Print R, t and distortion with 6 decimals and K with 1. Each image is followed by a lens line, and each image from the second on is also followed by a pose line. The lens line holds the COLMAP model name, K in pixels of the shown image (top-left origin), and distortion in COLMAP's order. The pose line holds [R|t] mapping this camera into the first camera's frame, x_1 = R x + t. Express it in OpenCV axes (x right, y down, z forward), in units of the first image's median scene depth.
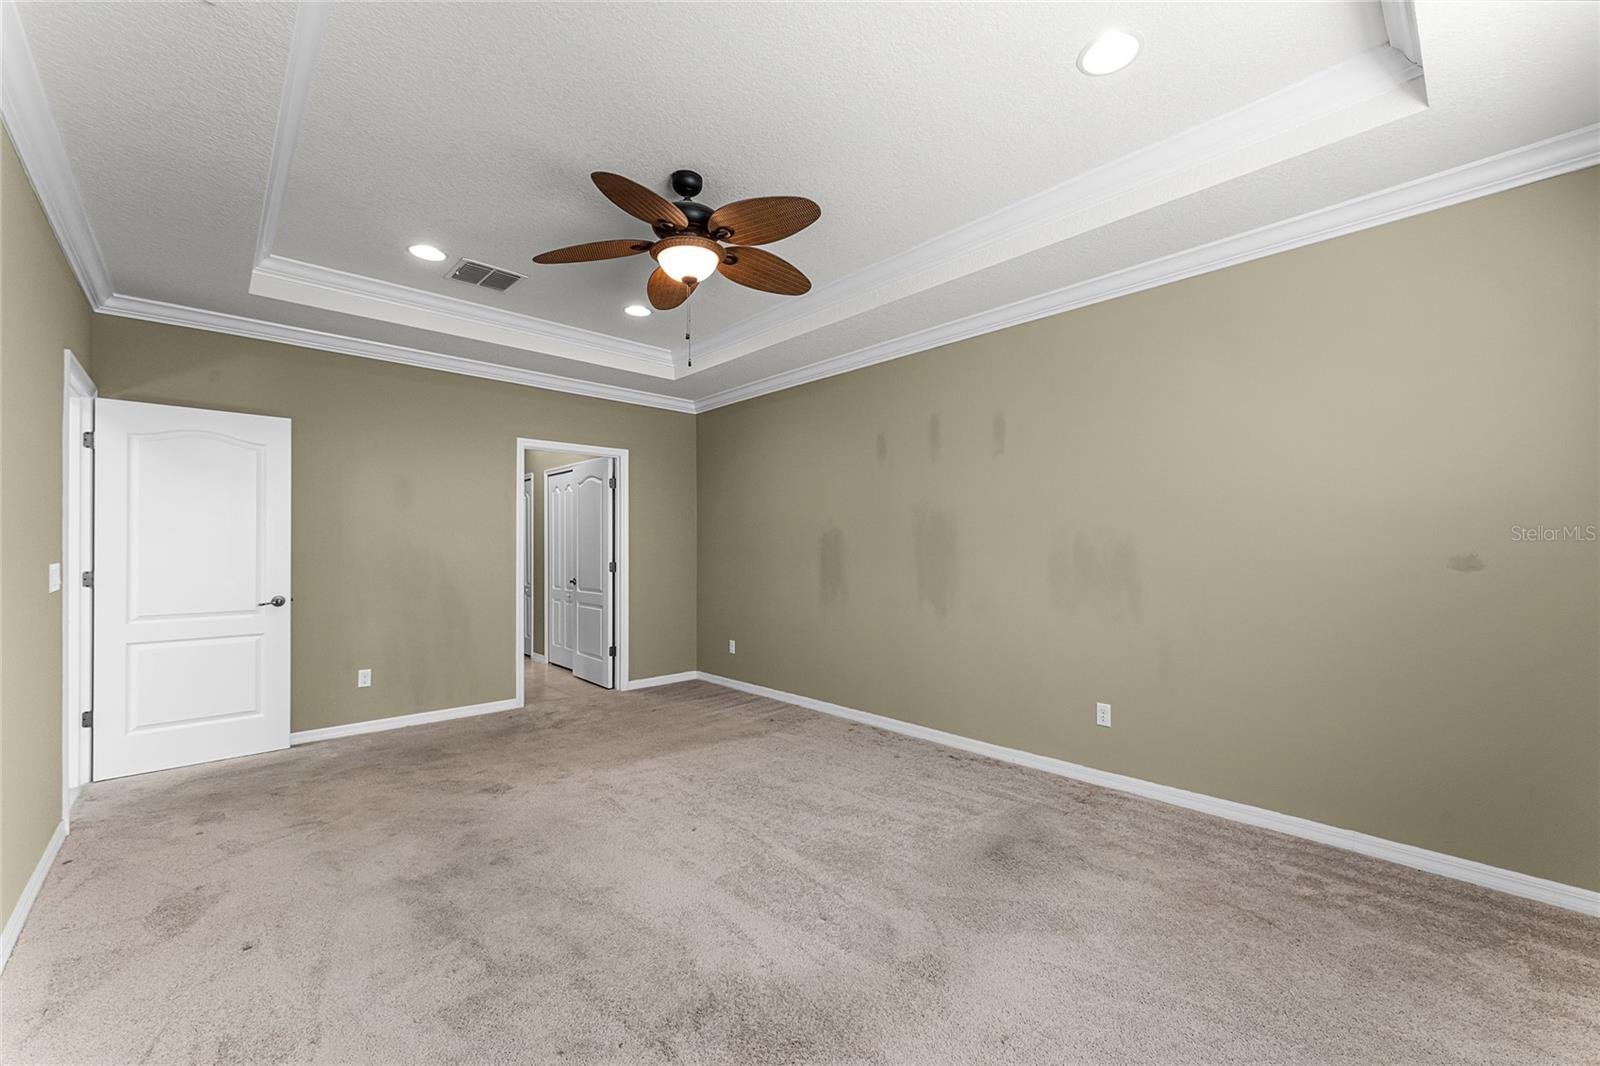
lens RADIAL K [[654.2, 0, 799.6], [0, 654.2, 545.4], [0, 0, 1]] dist [-0.000007, -0.000036]
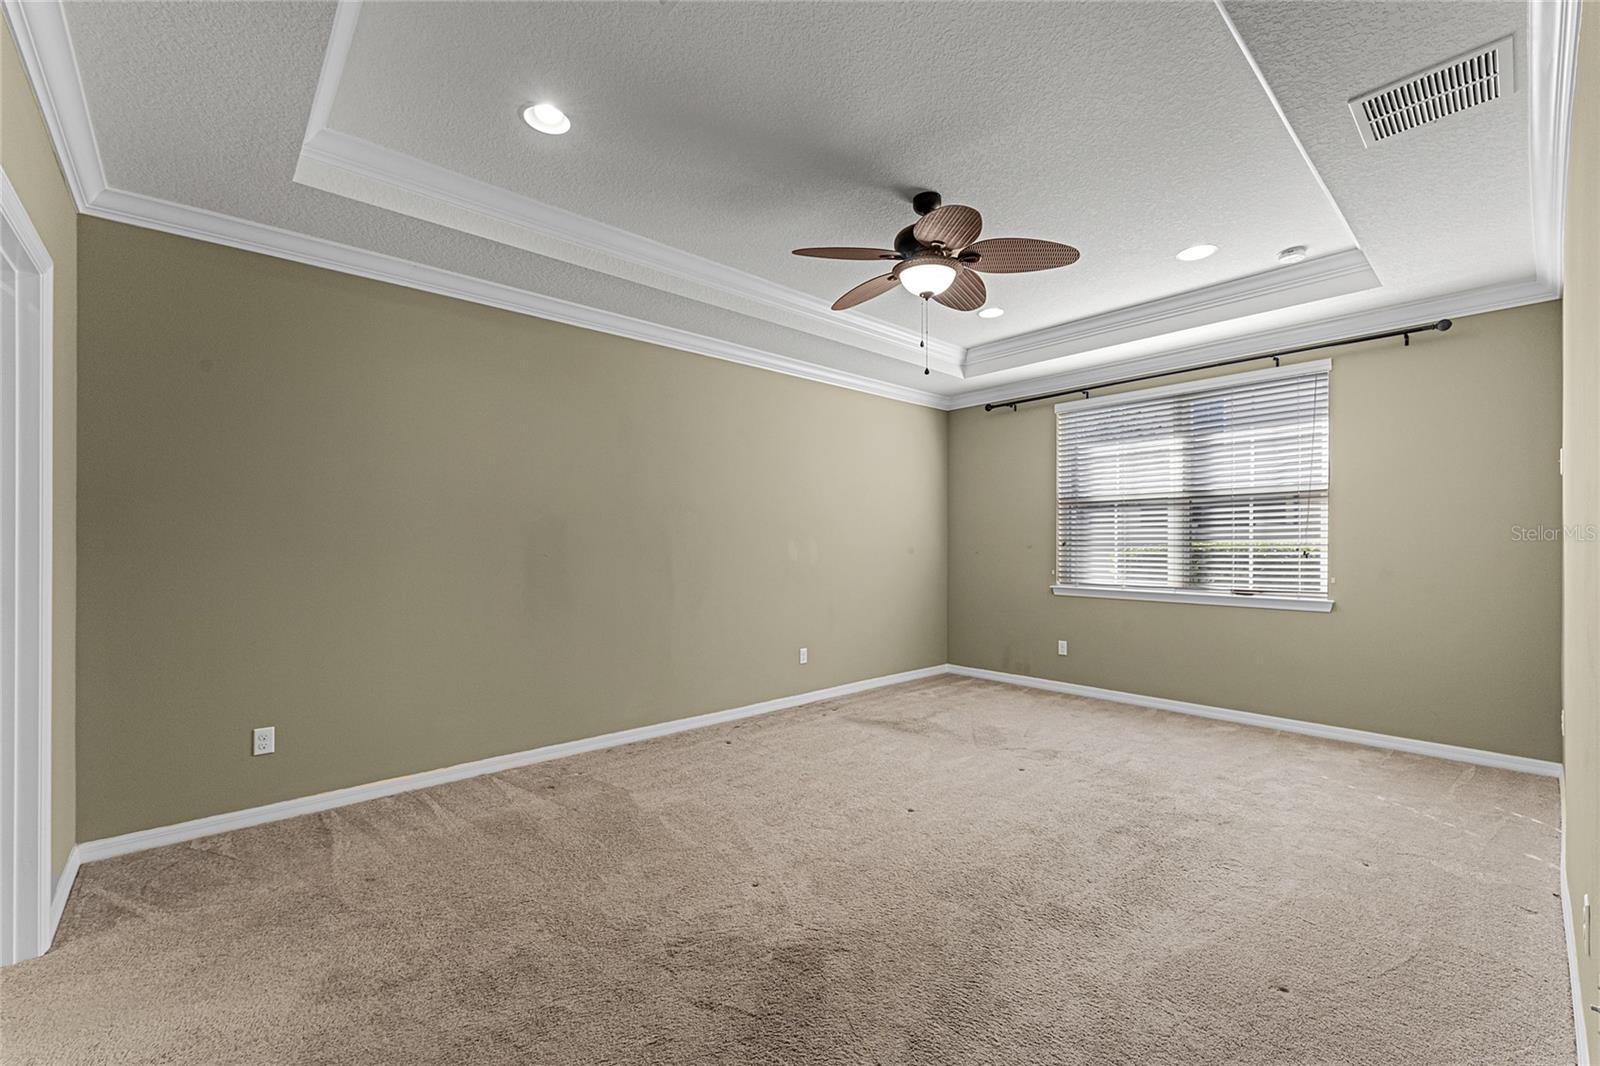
lens RADIAL K [[654.2, 0, 799.6], [0, 654.2, 545.4], [0, 0, 1]] dist [-0.000007, -0.000036]
pose [[0.014121, -0.004176, 0.999892, -0.982810], [-0.000903, 0.999991, 0.004190, -0.004764], [-0.999900, -0.000962, 0.014117, 0.924518]]
